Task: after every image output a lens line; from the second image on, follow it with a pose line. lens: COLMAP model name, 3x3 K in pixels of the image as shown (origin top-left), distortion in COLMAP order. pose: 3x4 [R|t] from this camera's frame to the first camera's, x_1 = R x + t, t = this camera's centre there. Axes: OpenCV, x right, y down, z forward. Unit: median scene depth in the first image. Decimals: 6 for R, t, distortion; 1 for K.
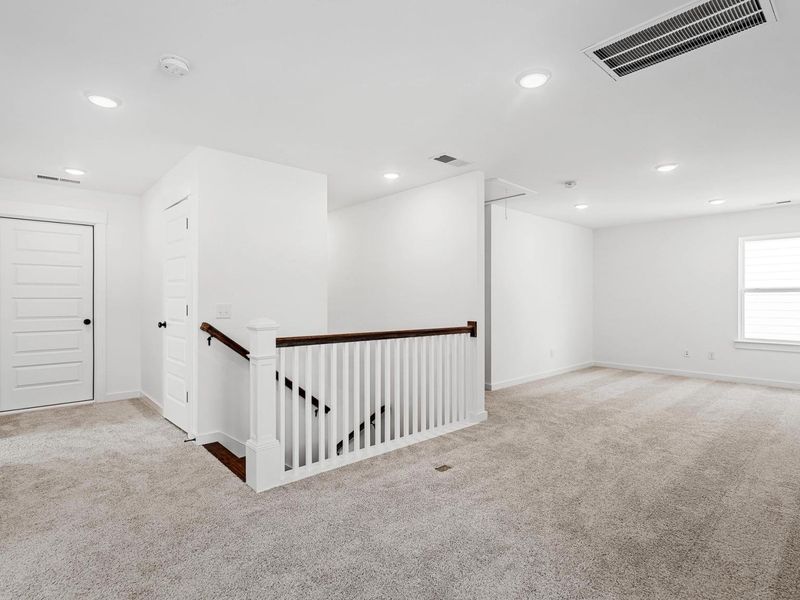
lens RADIAL K [[414.4, 0, 400.0], [0, 414.4, 300.0], [0, 0, 1]] dist [-0.004340, -0.000771]
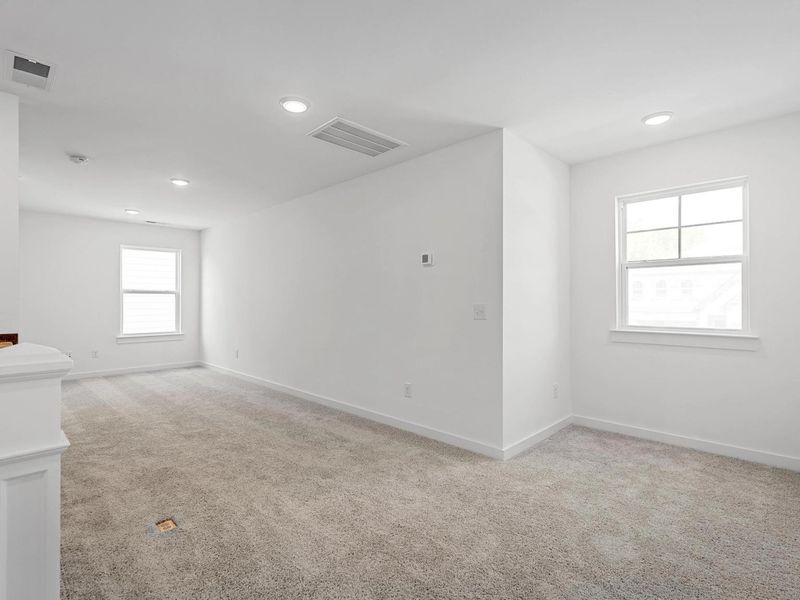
lens RADIAL K [[414.4, 0, 400.0], [0, 414.4, 300.0], [0, 0, 1]] dist [-0.004340, -0.000771]
pose [[-0.078674, 0.002272, 0.996898, -0.530603], [-0.001209, 0.999996, -0.002374, 0.001921], [-0.996900, -0.001392, -0.078671, 0.502829]]
